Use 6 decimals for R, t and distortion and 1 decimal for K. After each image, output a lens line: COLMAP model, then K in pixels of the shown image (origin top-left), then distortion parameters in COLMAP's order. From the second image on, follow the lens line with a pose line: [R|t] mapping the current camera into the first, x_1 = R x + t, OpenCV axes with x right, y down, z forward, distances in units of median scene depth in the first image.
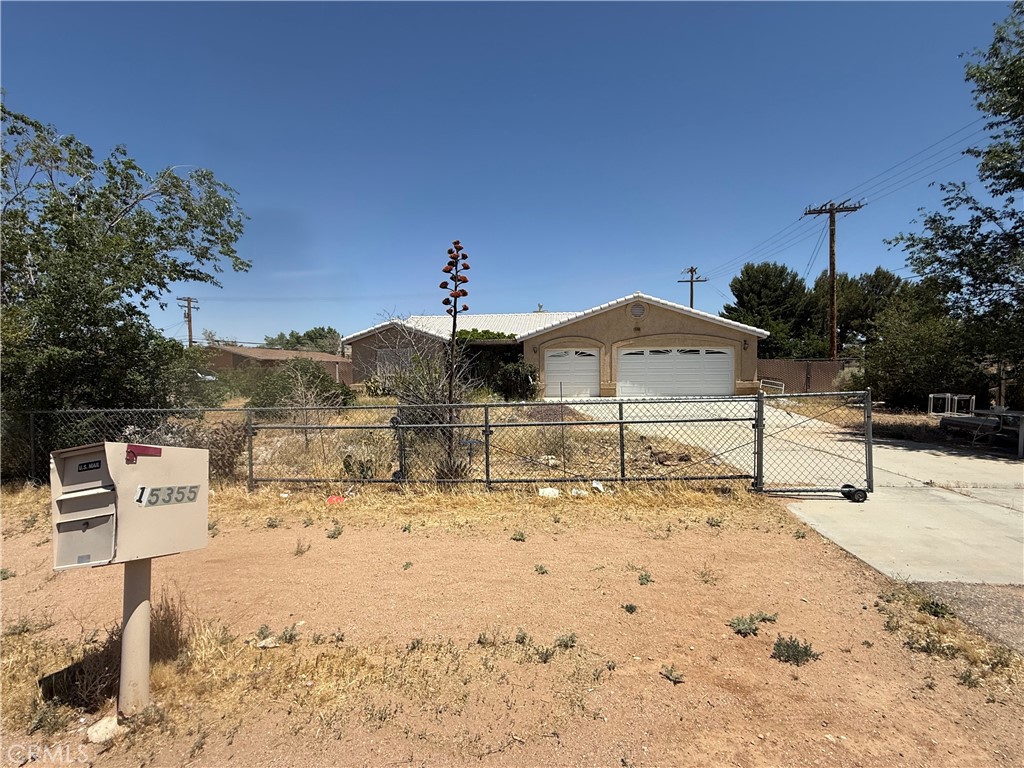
lens RADIAL K [[477.2, 0, 511.6], [0, 477.2, 381.6], [0, 0, 1]] dist [0.018120, 0.000361]
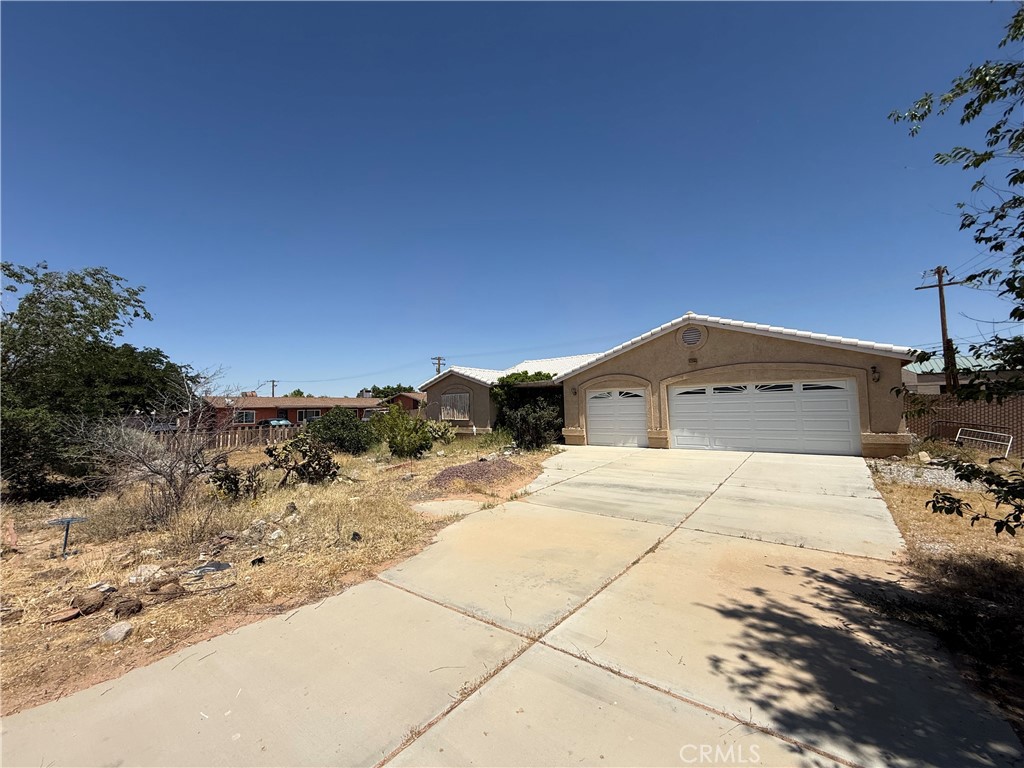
lens RADIAL K [[411.3, 0, 511.9], [0, 411.3, 381.7], [0, 0, 1]] dist [0.004400, -0.000092]
pose [[0.846846, -0.041628, -0.530206, 0.361328], [-0.001086, 0.996795, -0.079997, -0.022813], [0.531837, 0.068321, 0.844086, 0.289046]]
